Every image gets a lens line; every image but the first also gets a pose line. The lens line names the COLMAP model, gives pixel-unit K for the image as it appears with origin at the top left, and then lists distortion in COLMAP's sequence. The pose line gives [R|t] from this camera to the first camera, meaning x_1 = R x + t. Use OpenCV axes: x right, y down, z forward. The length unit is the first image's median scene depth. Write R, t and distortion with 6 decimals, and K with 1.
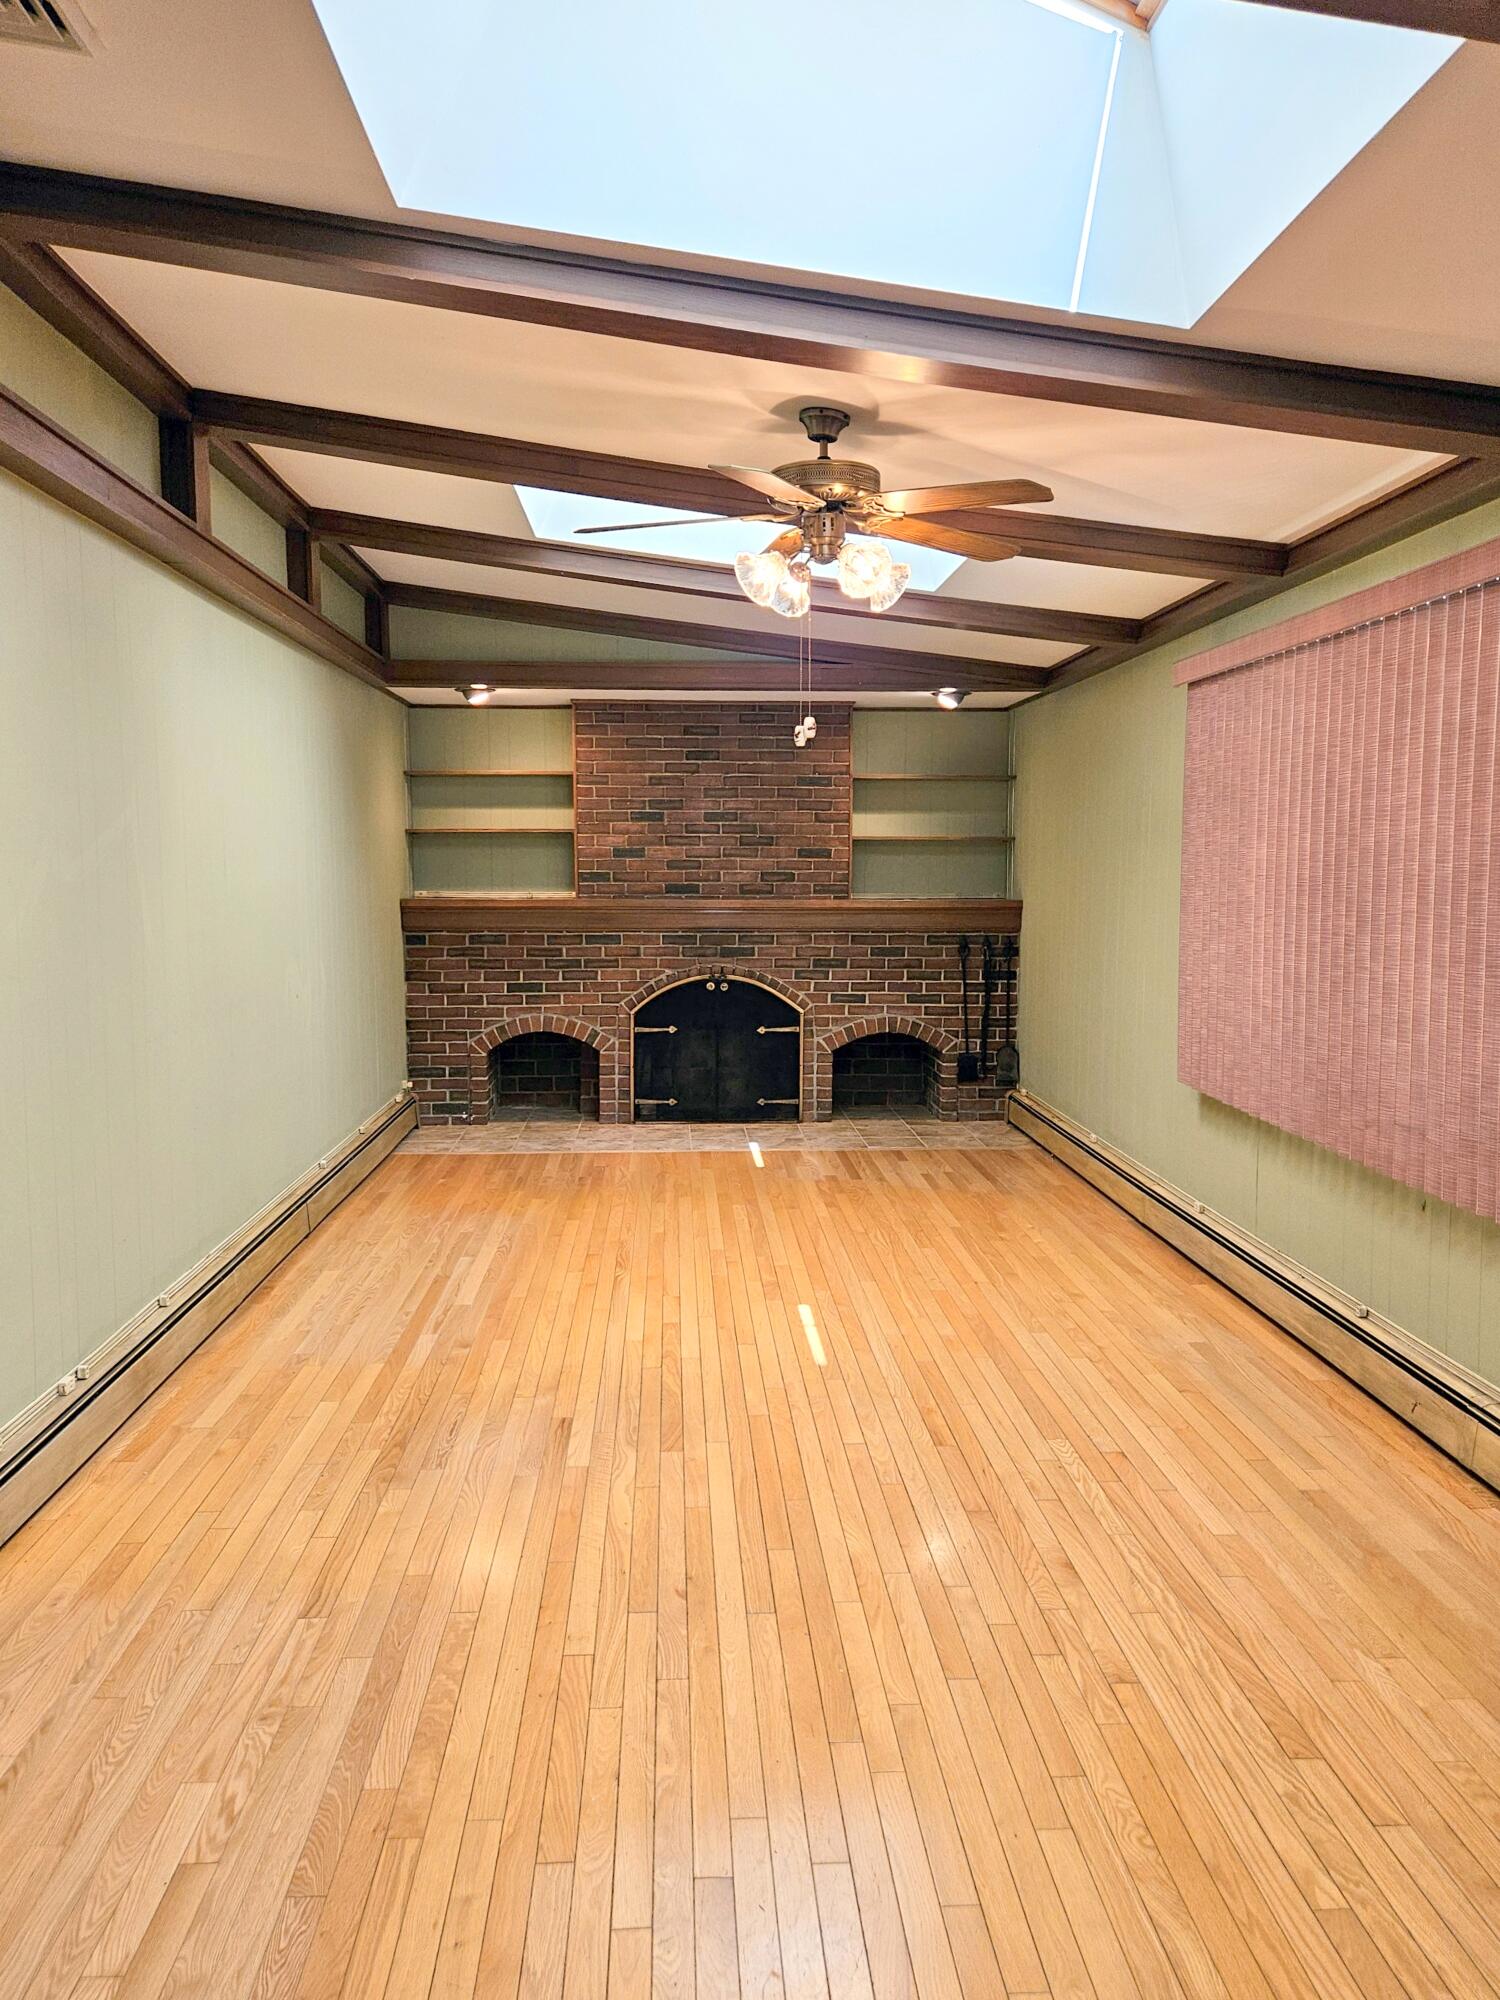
lens RADIAL K [[1350.3, 0, 762.0], [0, 1350.3, 970.0], [0, 0, 1]] dist [0.059252, -0.035595]
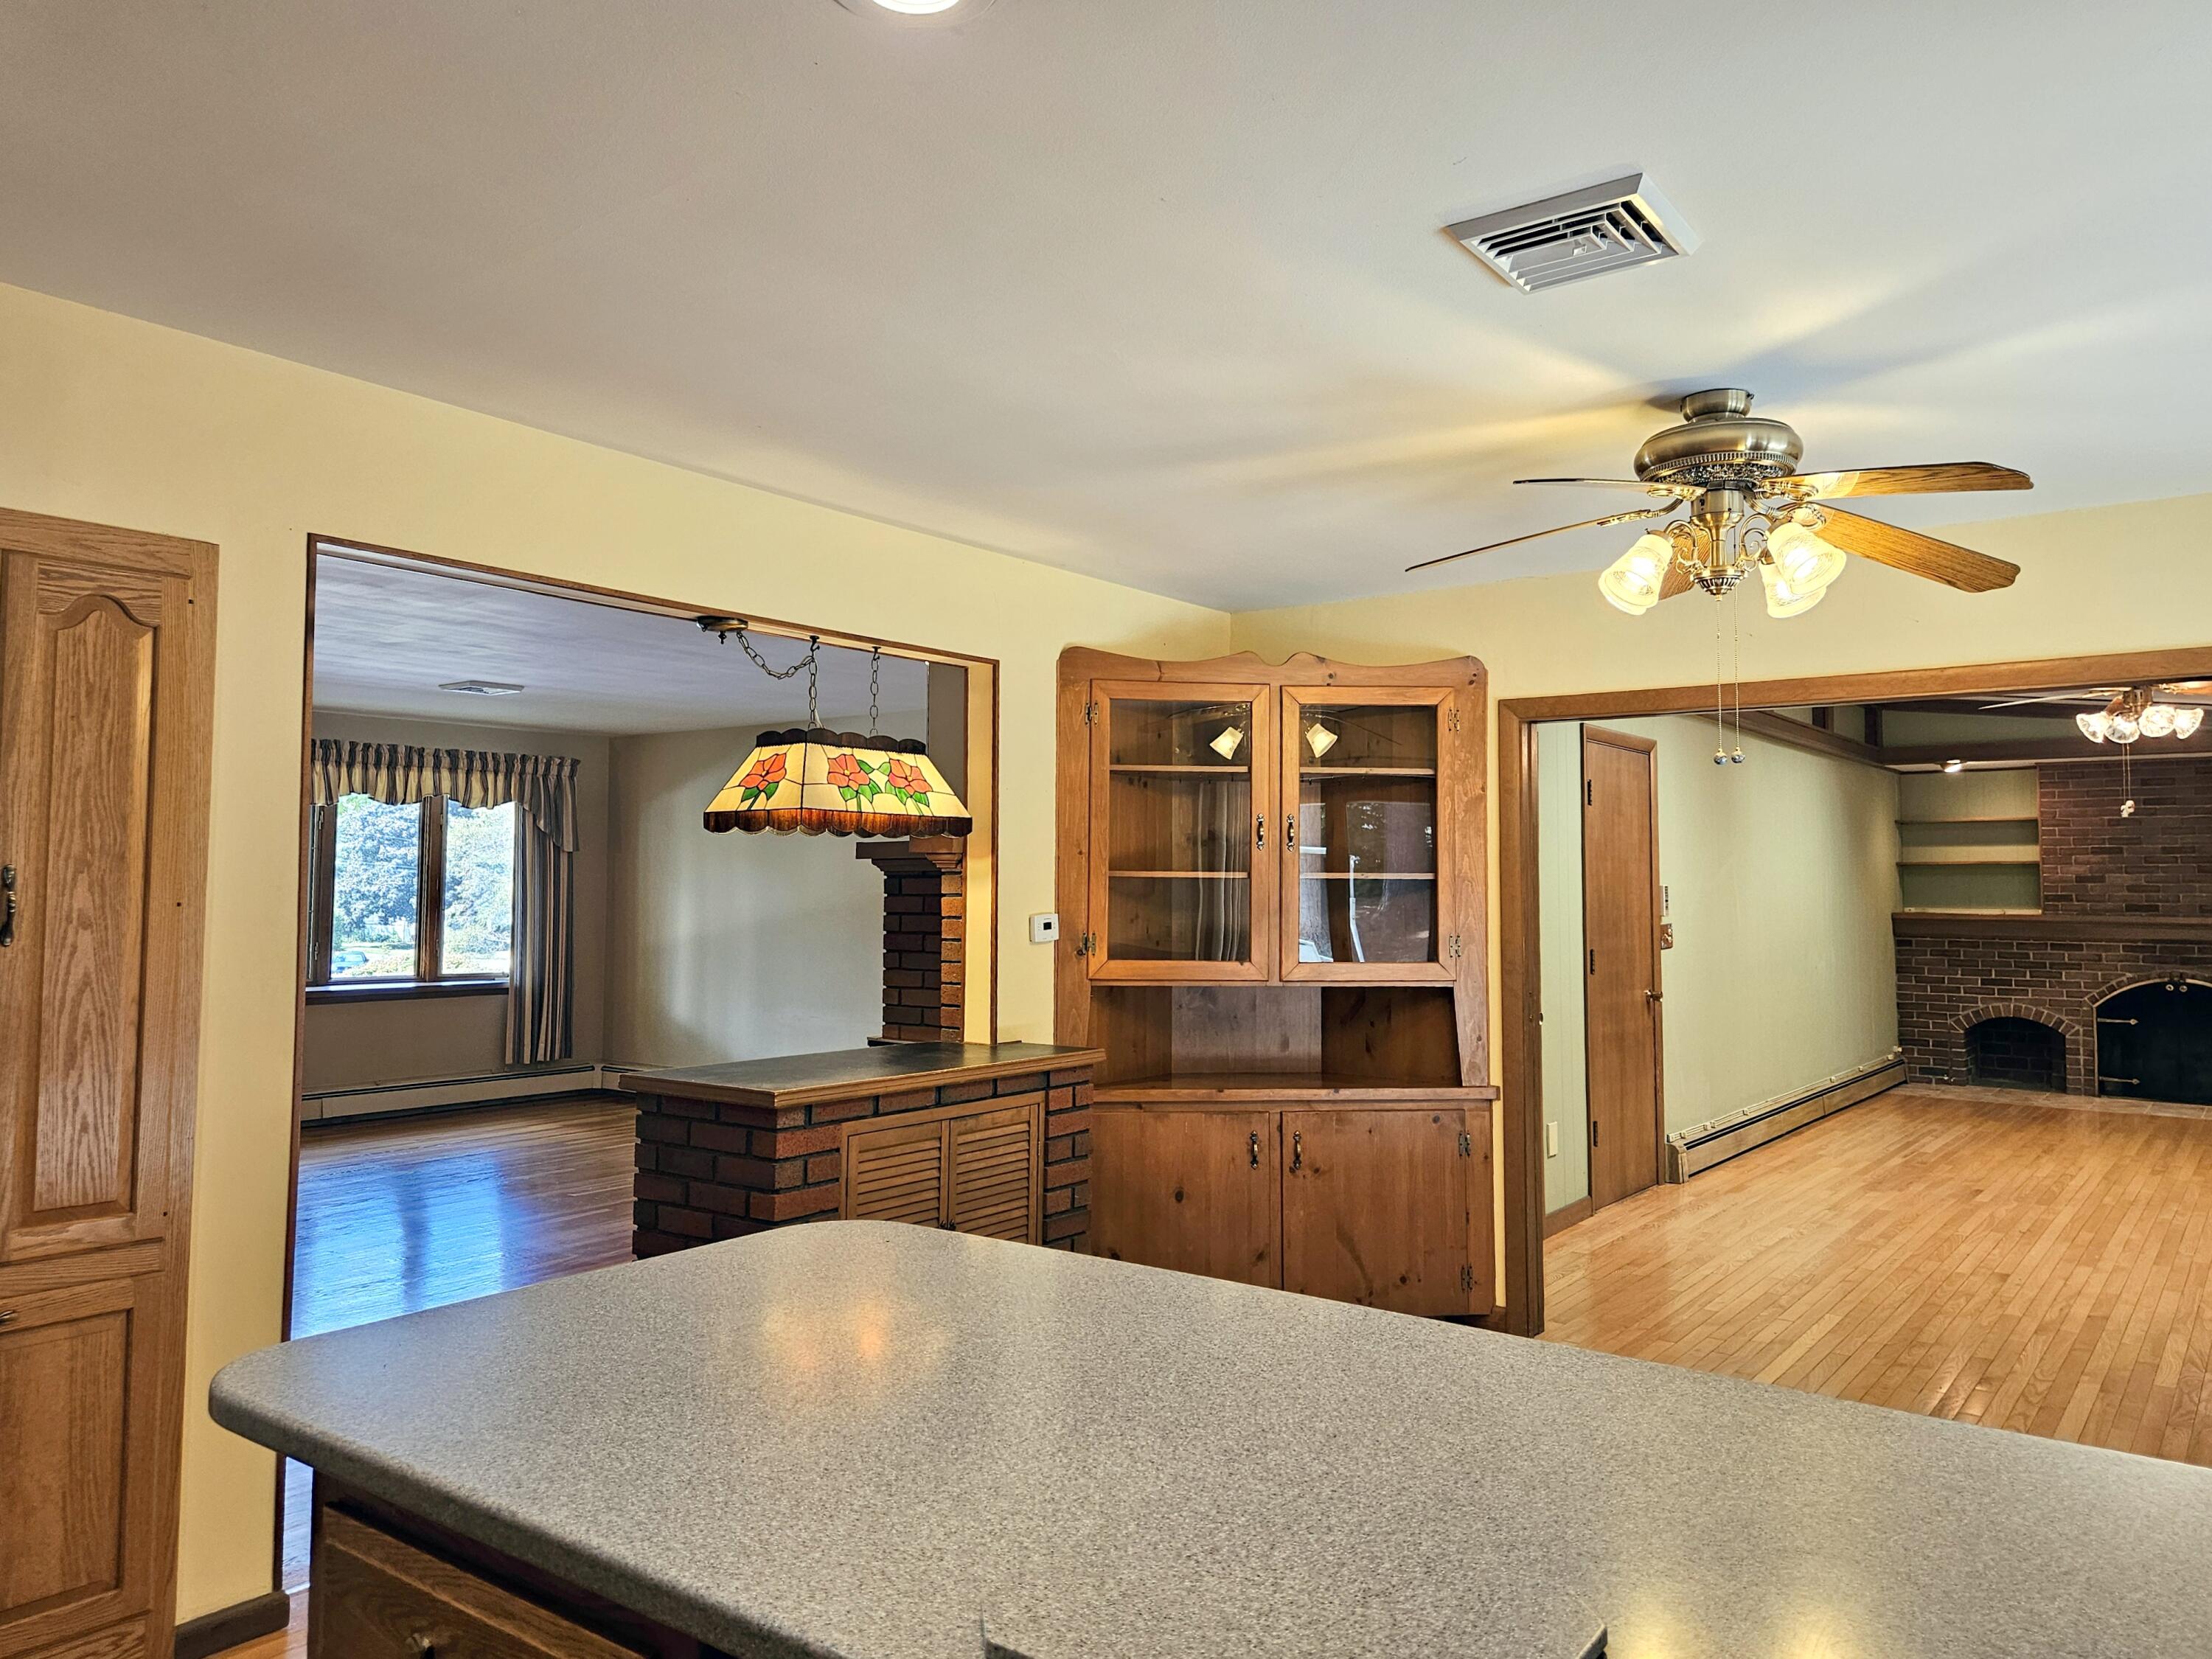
lens RADIAL K [[1493.4, 0, 1109.4], [0, 1493.4, 820.4], [0, 0, 1]] dist [0.059252, -0.035595]
pose [[0.728857, -0.028980, -0.684052, 0.208662], [-0.059053, 0.992720, -0.104978, 0.062741], [0.682114, 0.116909, 0.721840, -0.664872]]
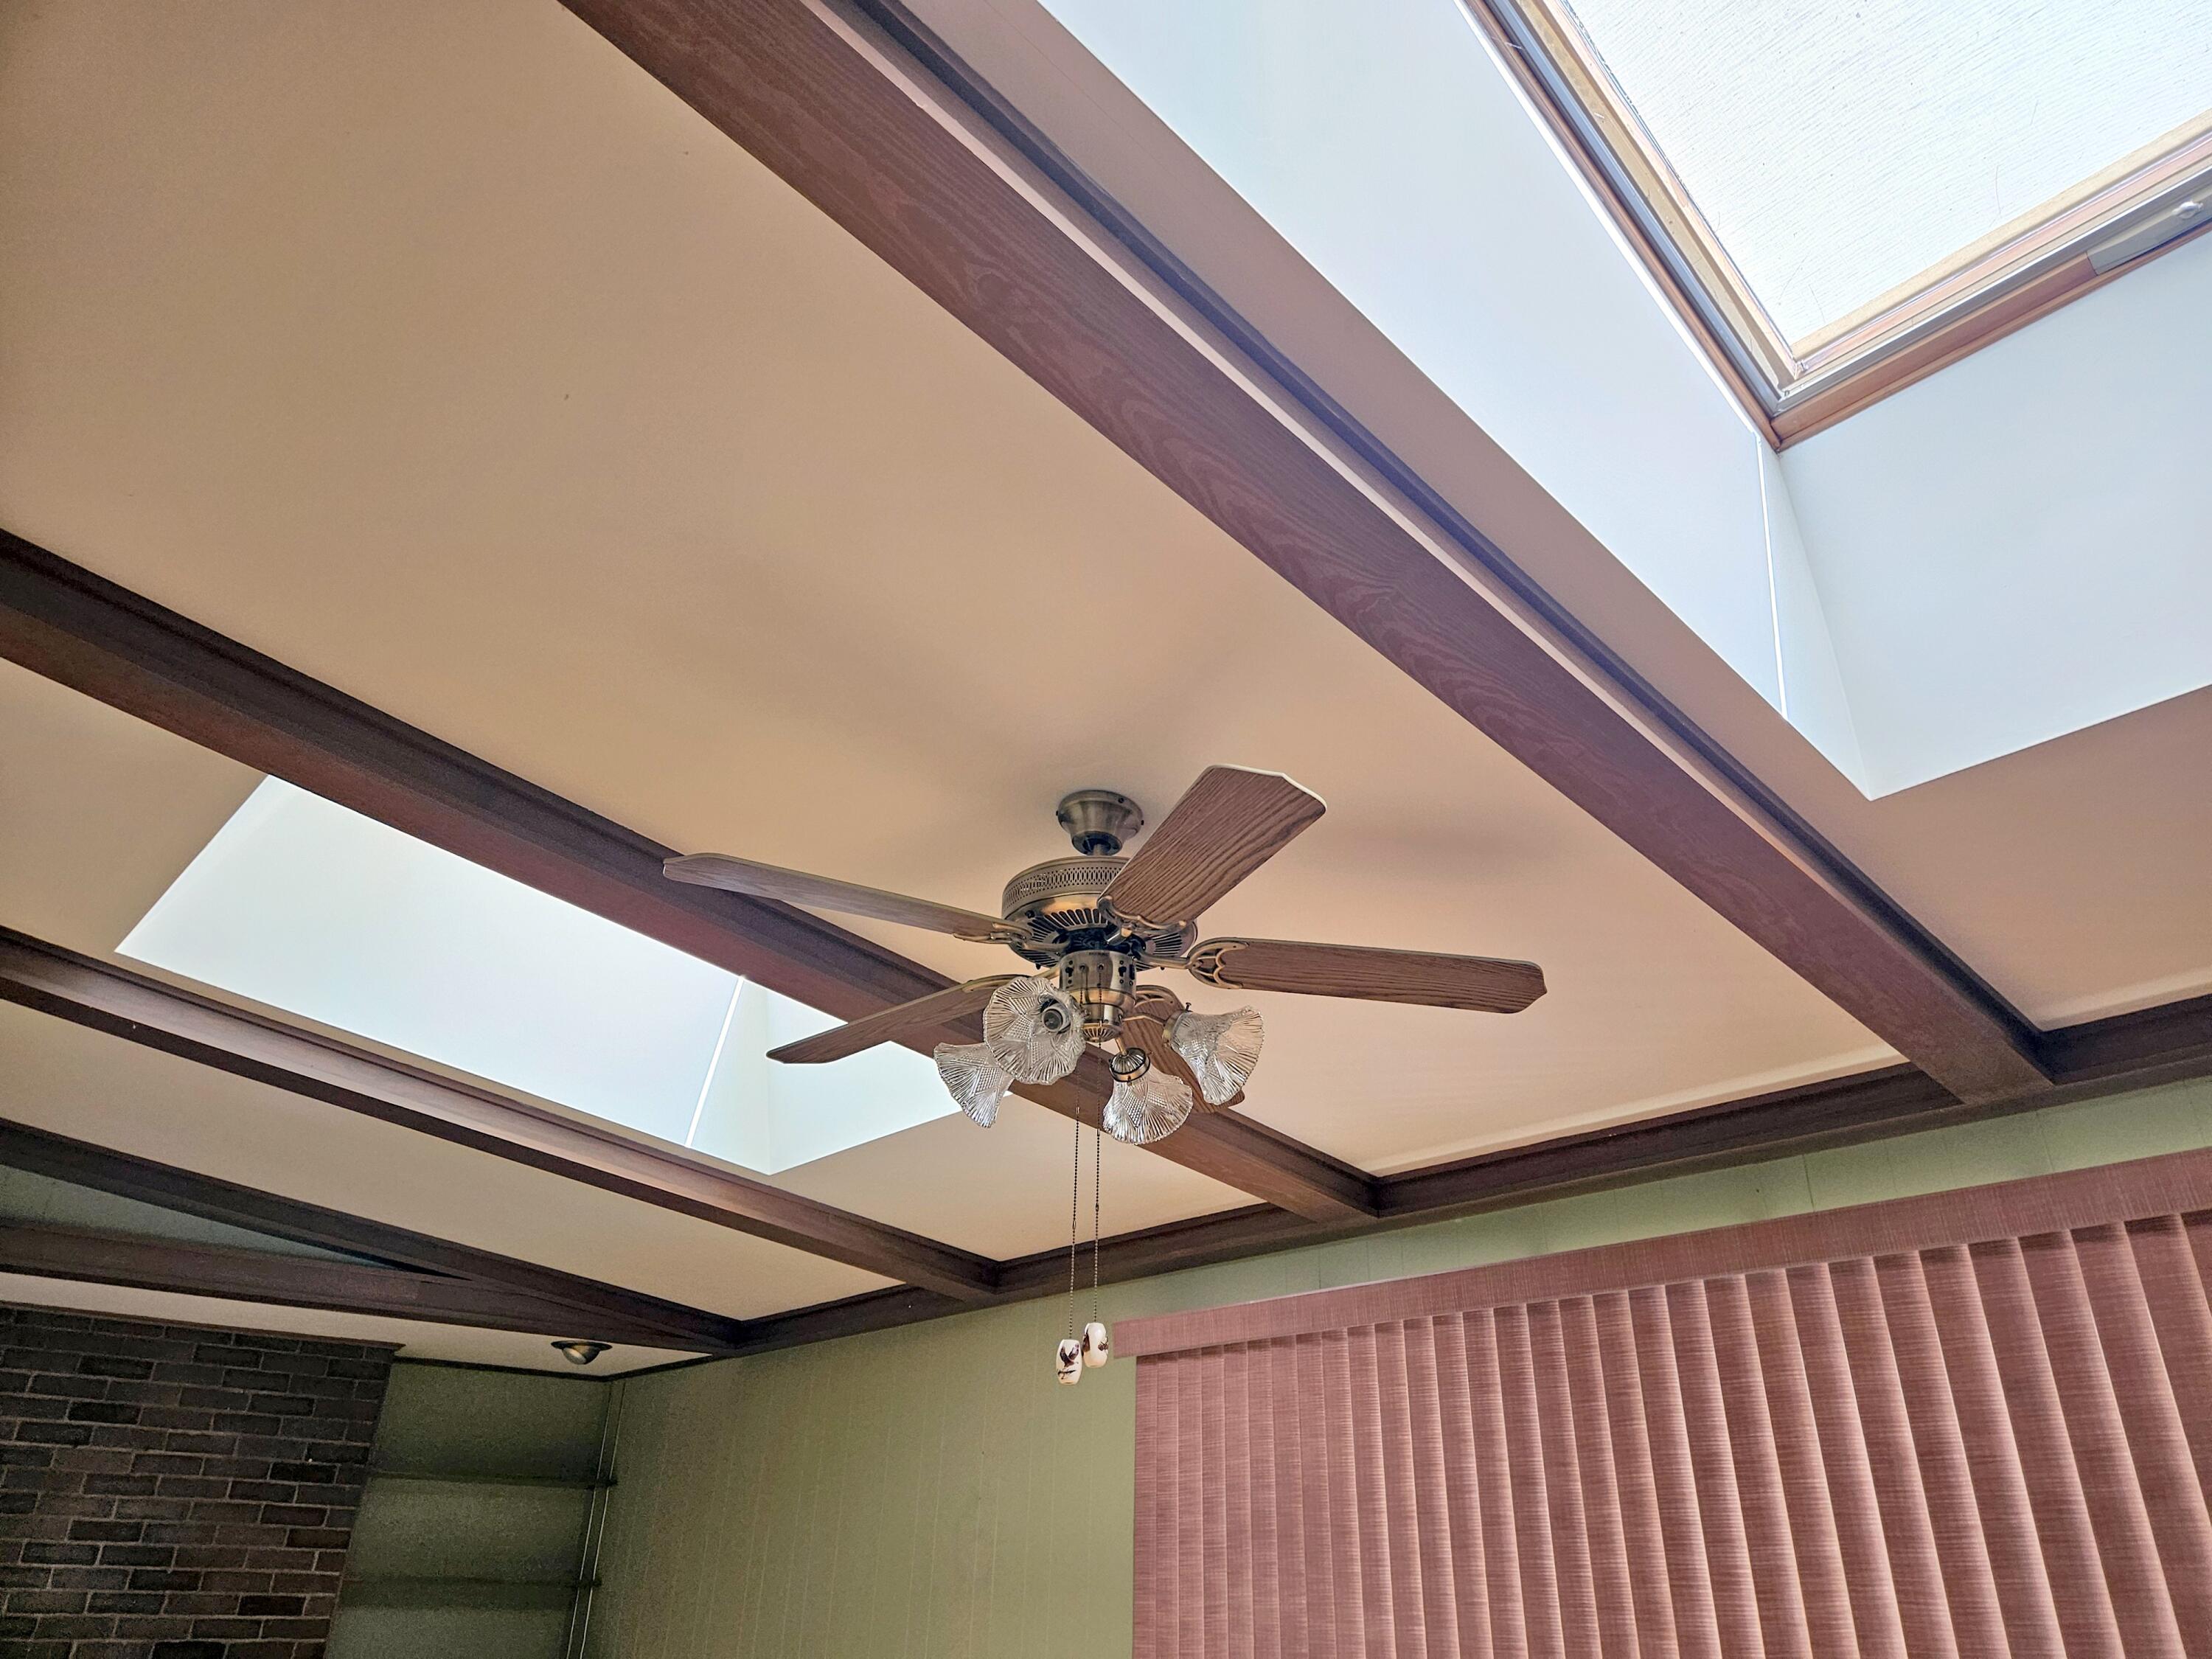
lens RADIAL K [[1493.4, 0, 1109.4], [0, 1493.4, 820.4], [0, 0, 1]] dist [0.059252, -0.035595]
pose [[0.810867, 0.288890, 0.508957, -0.100622], [0.027008, 0.850270, -0.525653, -0.019020], [-0.584607, 0.439981, 0.681654, 0.190866]]
